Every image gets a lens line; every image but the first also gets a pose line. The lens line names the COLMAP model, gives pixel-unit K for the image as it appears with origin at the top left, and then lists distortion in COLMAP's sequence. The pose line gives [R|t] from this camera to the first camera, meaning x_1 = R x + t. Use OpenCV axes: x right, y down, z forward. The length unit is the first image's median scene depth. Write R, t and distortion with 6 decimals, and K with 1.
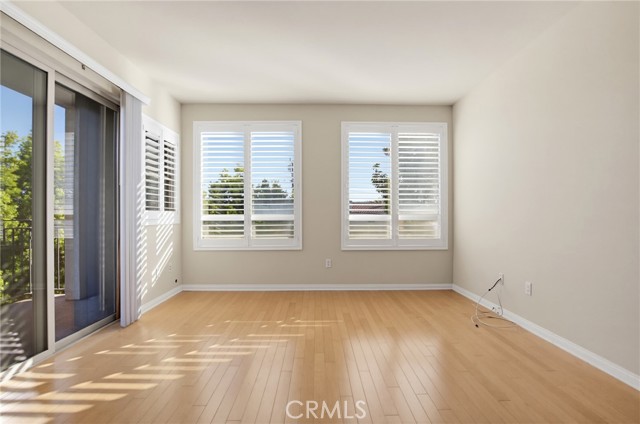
lens RADIAL K [[296.7, 0, 323.3], [0, 296.7, 214.6], [0, 0, 1]] dist [-0.029730, 0.002203]
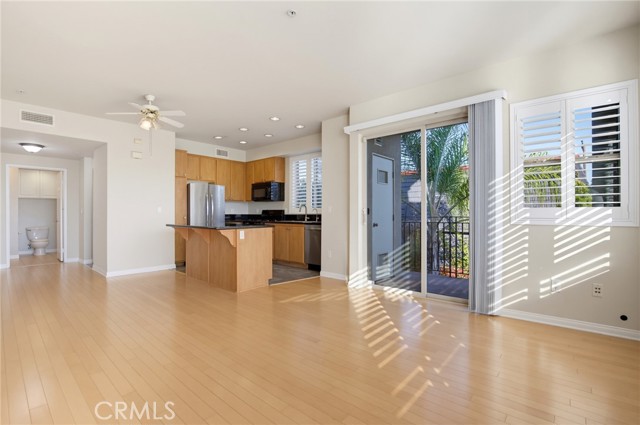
lens RADIAL K [[296.7, 0, 320.8], [0, 296.7, 215.3], [0, 0, 1]] dist [-0.029730, 0.002203]
pose [[-0.671339, 0.003956, -0.741140, 0.375722], [0.001122, 0.999990, 0.004322, 0.004154], [0.741150, 0.002071, -0.671336, 0.901142]]
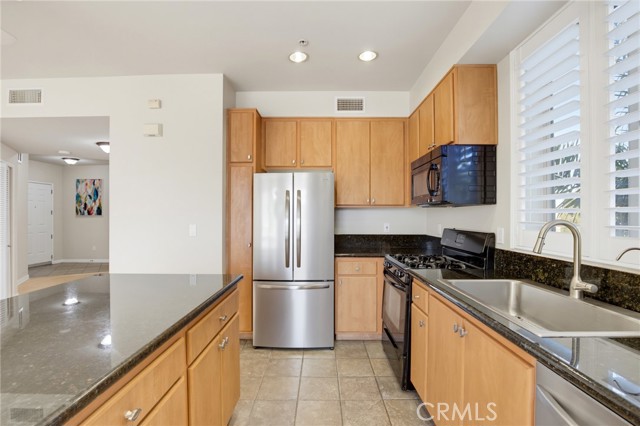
lens RADIAL K [[296.7, 0, 319.8], [0, 296.7, 213.1], [0, 0, 1]] dist [-0.029730, 0.002203]
pose [[-0.999570, 0.001636, 0.029275, -0.440352], [0.001421, 0.999972, -0.007361, -0.050489], [-0.029286, -0.007317, -0.999544, 0.138292]]
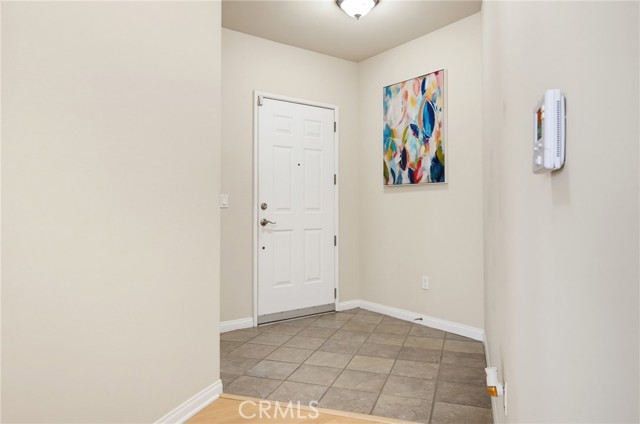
lens RADIAL K [[429.5, 0, 323.3], [0, 429.5, 198.3], [0, 0, 1]] dist [0.000363, -0.000190]
pose [[-0.584726, 0.017032, 0.811052, 0.465090], [0.000643, 0.999789, -0.020532, -0.000791], [-0.811231, -0.011484, -0.584613, -1.002771]]
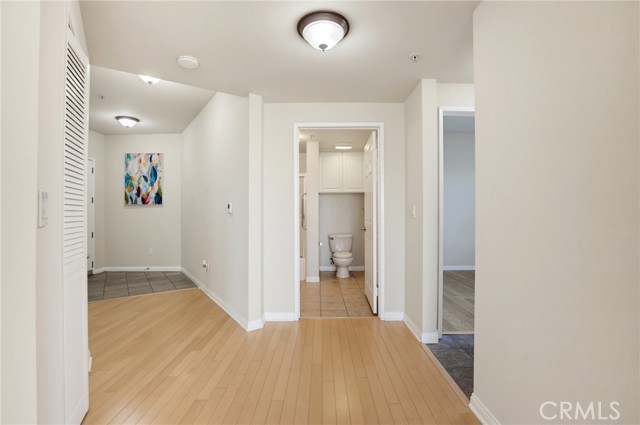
lens RADIAL K [[296.7, 0, 319.6], [0, 296.7, 211.6], [0, 0, 1]] dist [-0.029730, 0.002203]
pose [[-0.999819, 0.002686, 0.018853, 0.288462], [0.002603, 0.999987, -0.004429, -0.011674], [-0.018865, -0.004379, -0.999812, -0.382514]]
